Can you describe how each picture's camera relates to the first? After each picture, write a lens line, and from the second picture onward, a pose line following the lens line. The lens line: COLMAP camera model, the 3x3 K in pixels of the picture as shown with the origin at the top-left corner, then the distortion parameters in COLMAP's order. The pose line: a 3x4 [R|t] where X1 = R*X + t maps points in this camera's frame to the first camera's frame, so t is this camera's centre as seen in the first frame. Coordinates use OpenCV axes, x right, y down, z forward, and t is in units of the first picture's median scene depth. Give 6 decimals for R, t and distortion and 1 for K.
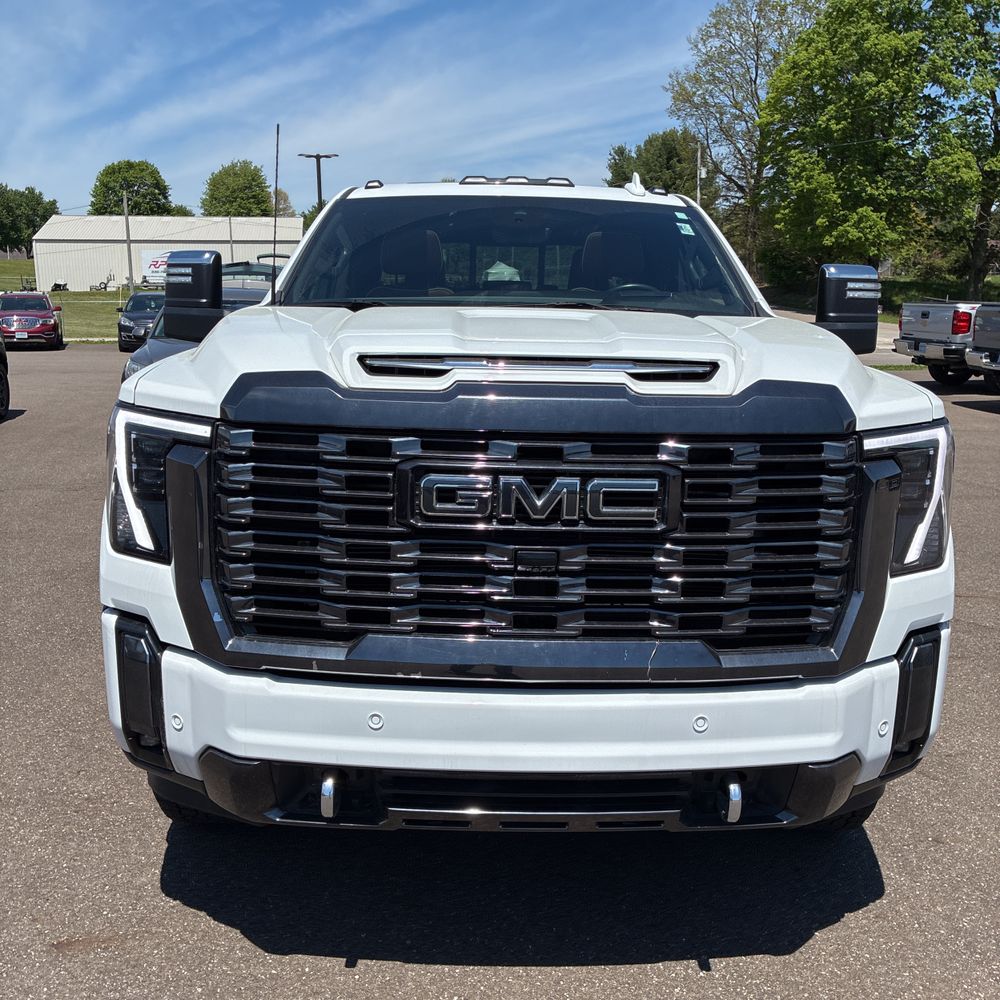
lens RADIAL K [[1005.4, 0, 505.8], [0, 1005.4, 506.8], [0, 0, 1]] dist [0.025825, -0.009406]
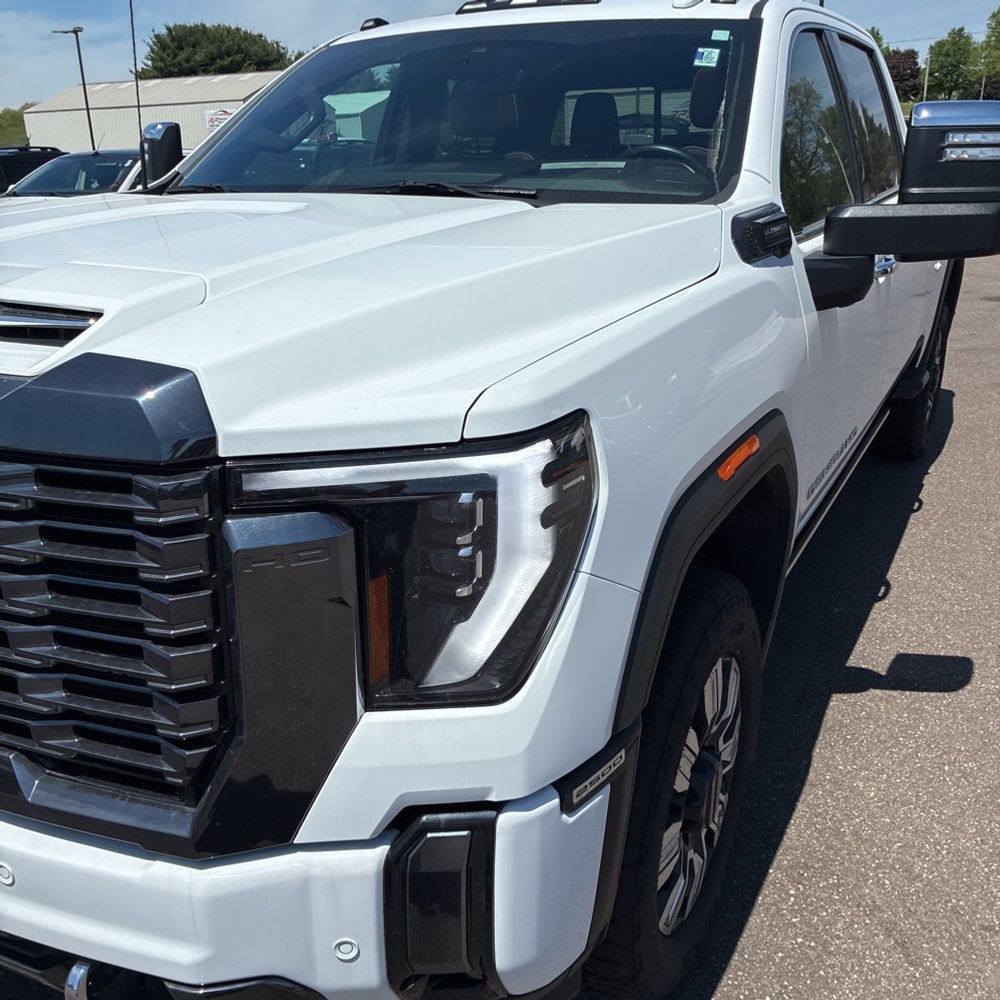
lens RADIAL K [[1005.4, 0, 505.8], [0, 1005.4, 506.8], [0, 0, 1]] dist [0.025825, -0.009406]
pose [[0.882056, 0.133548, -0.451821, 0.674089], [-0.069134, 0.985293, 0.156265, -0.132921], [0.466045, -0.106598, 0.878316, 0.541915]]
